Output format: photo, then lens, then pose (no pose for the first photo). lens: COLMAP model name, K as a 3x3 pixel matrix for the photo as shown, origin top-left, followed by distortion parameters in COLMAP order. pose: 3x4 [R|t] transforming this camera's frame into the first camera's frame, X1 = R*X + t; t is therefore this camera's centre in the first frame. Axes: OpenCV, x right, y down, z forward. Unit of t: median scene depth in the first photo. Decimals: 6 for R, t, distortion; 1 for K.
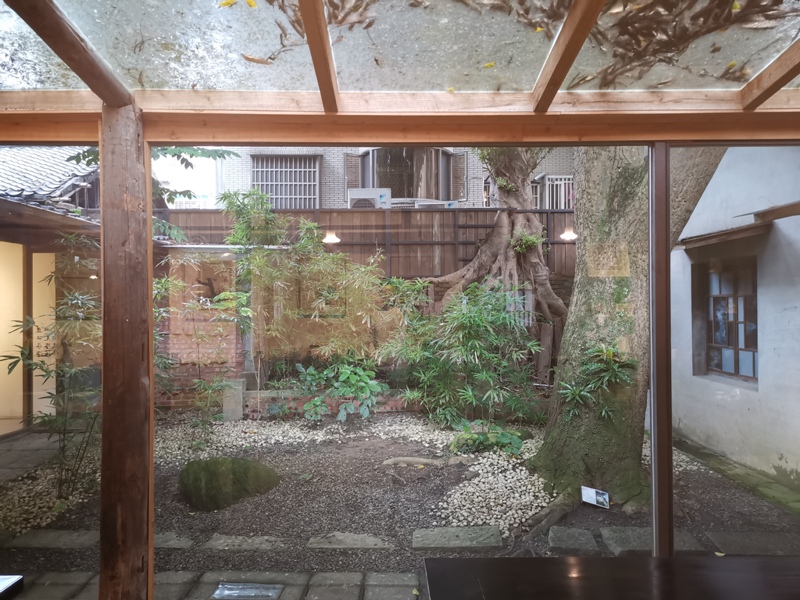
lens RADIAL K [[618.4, 0, 400.8], [0, 618.4, 301.7], [0, 0, 1]] dist [0.031126, -0.011260]
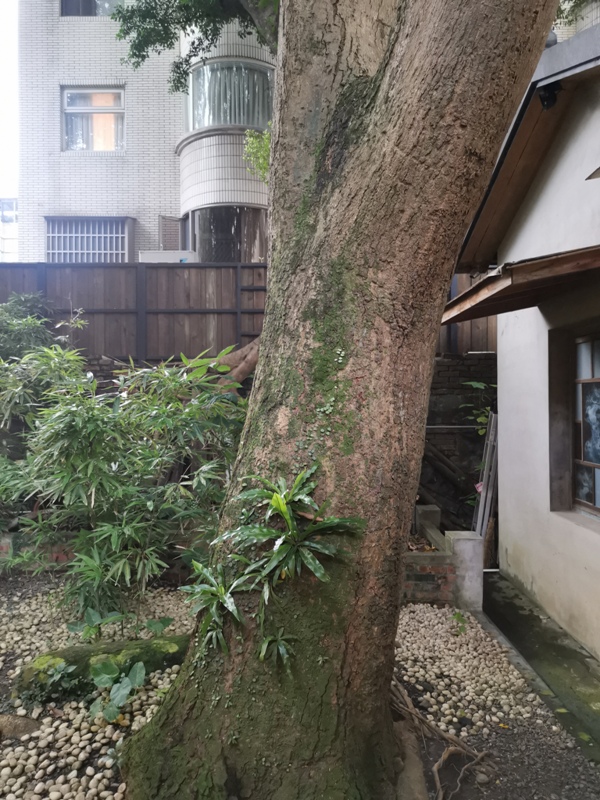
lens RADIAL K [[618.4, 0, 300.2], [0, 618.4, 399.7], [0, 0, 1]] dist [0.031126, -0.011260]
pose [[0.999930, 0.003765, -0.011204, 0.234528], [-0.003762, 0.999993, 0.000269, 0.009525], [0.011205, -0.000226, 0.999937, 0.392572]]
